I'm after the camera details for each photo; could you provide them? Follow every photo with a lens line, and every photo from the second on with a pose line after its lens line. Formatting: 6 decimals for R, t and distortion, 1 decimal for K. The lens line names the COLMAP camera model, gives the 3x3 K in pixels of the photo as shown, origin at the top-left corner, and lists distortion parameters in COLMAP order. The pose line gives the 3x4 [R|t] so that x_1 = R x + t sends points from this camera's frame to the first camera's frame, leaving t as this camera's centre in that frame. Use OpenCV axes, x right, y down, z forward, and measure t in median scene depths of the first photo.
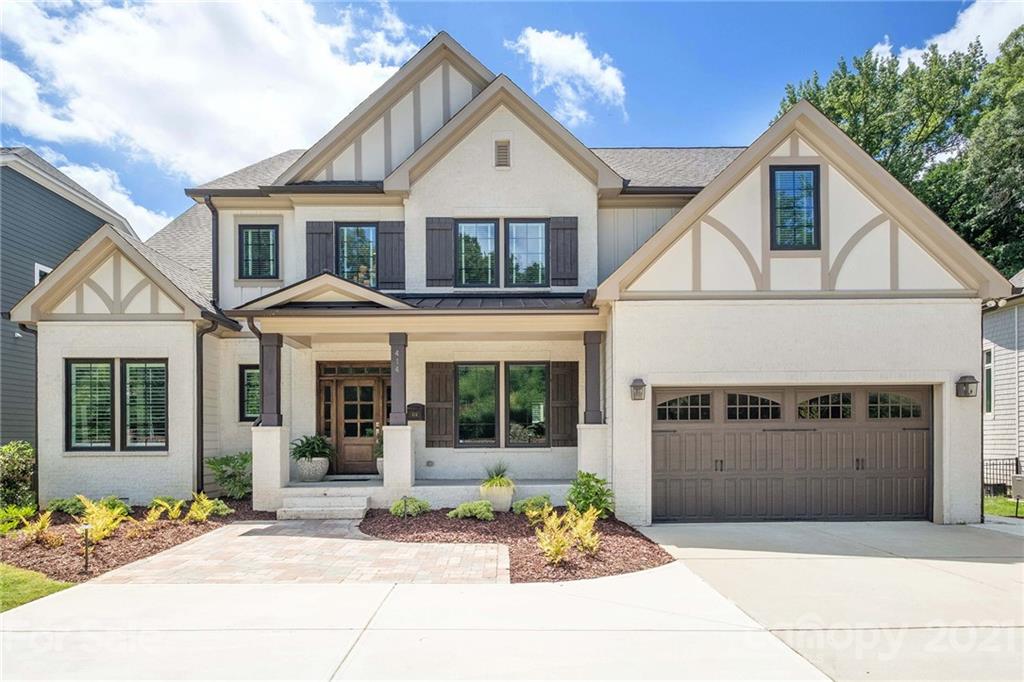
lens RADIAL K [[572.0, 0, 490.5], [0, 572.0, 432.1], [0, 0, 1]] dist [-0.005462, 0.000437]
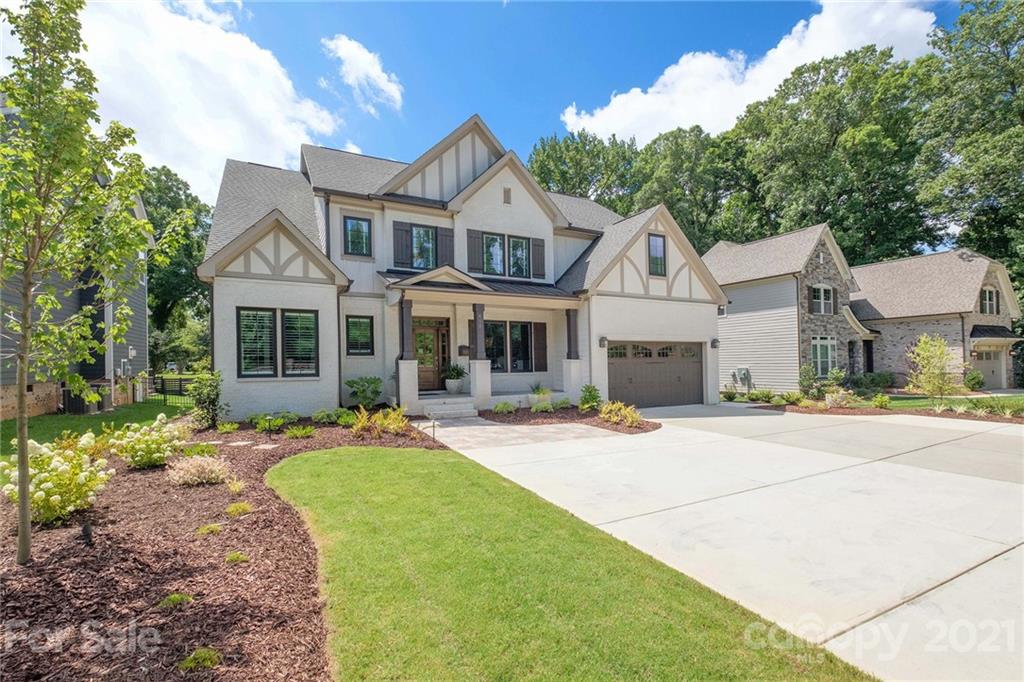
lens RADIAL K [[445.6, 0, 483.5], [0, 445.6, 358.1], [0, 0, 1]] dist [-0.001508, 0.000280]
pose [[0.898909, 0.005964, 0.438094, -0.674873], [-0.006562, 0.999978, -0.000149, -0.015367], [-0.438086, -0.002741, 0.898929, -0.155746]]
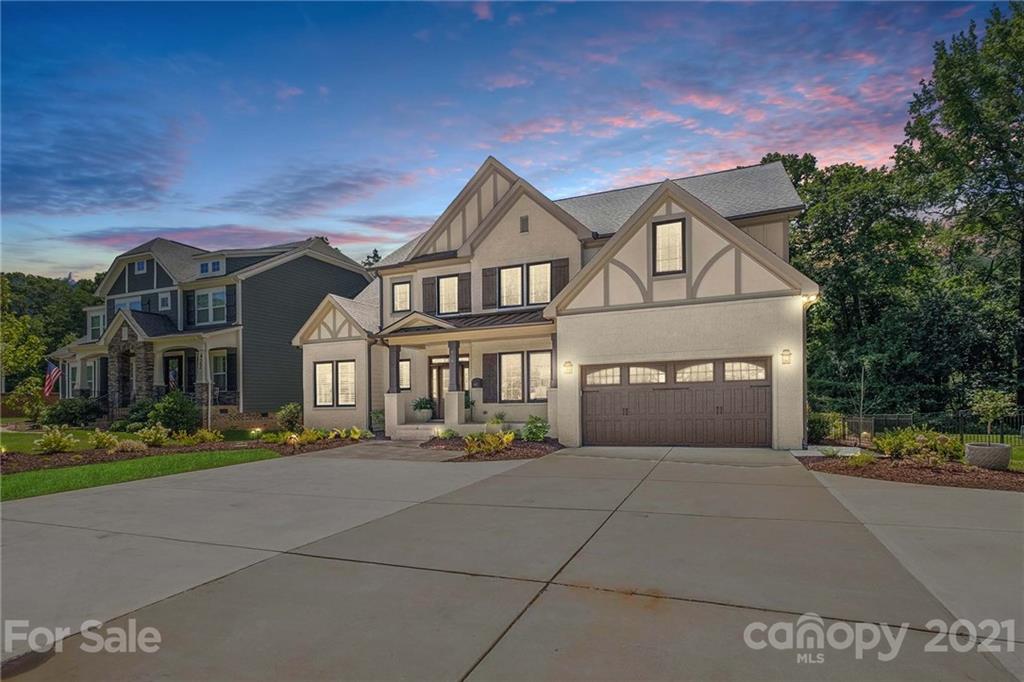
lens RADIAL K [[512.1, 0, 527.7], [0, 512.1, 400.1], [0, 0, 1]] dist [-0.013733, -0.001354]
pose [[0.930841, -0.014519, -0.365135, 0.619815], [0.021321, 0.999666, 0.014606, -0.002462], [0.364801, -0.021381, 0.930840, -0.417654]]
